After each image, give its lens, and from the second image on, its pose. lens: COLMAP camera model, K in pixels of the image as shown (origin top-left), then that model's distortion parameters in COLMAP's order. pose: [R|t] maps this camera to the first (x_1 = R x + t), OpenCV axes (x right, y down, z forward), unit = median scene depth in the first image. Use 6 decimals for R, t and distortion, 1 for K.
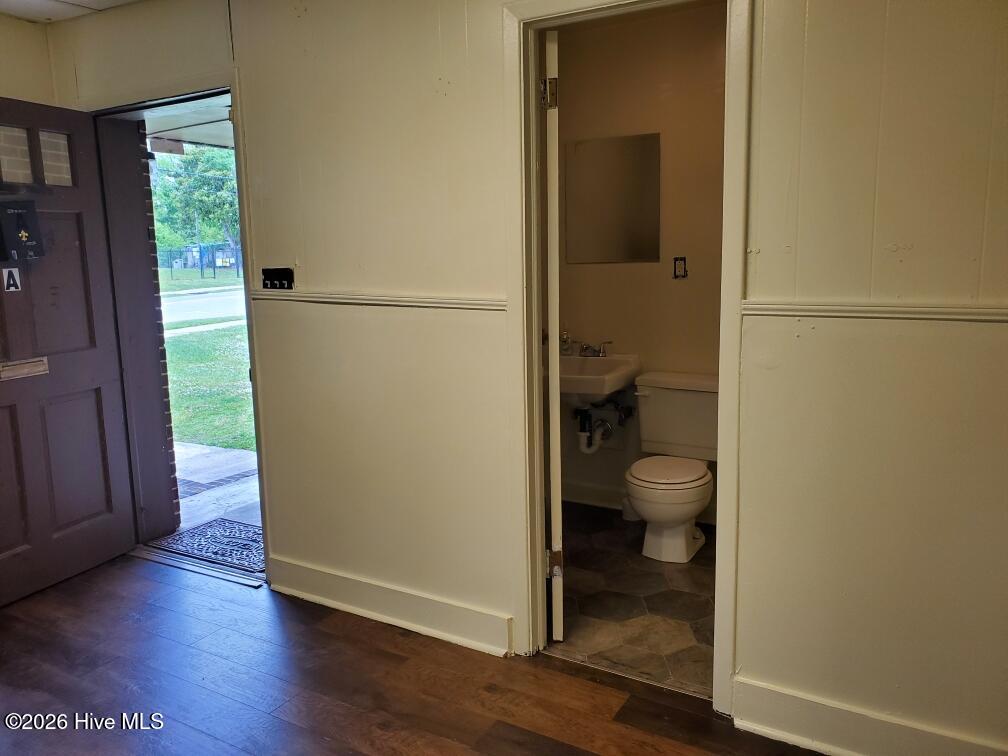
lens RADIAL K [[788.7, 0, 505.9], [0, 788.7, 381.5], [0, 0, 1]] dist [0.011071, -0.006654]
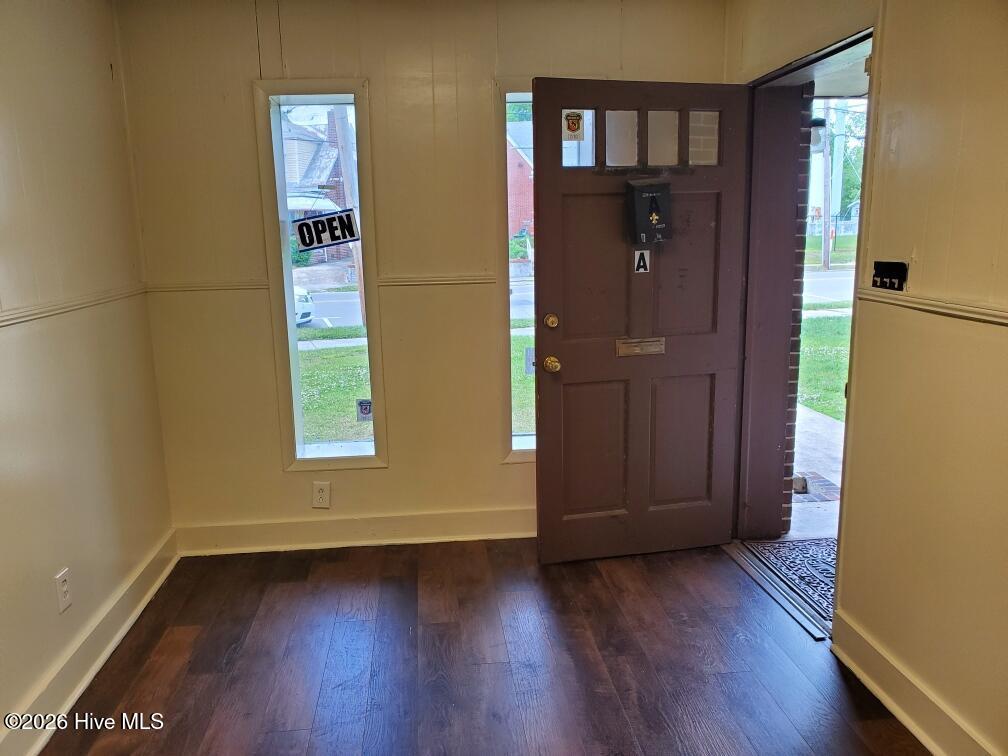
lens RADIAL K [[788.7, 0, 505.9], [0, 788.7, 381.5], [0, 0, 1]] dist [0.011071, -0.006654]
pose [[0.586351, 0.166924, -0.792672, 0.115729], [-0.126754, 0.985391, 0.113746, -0.066064], [0.800078, 0.033779, 0.598944, 0.233369]]
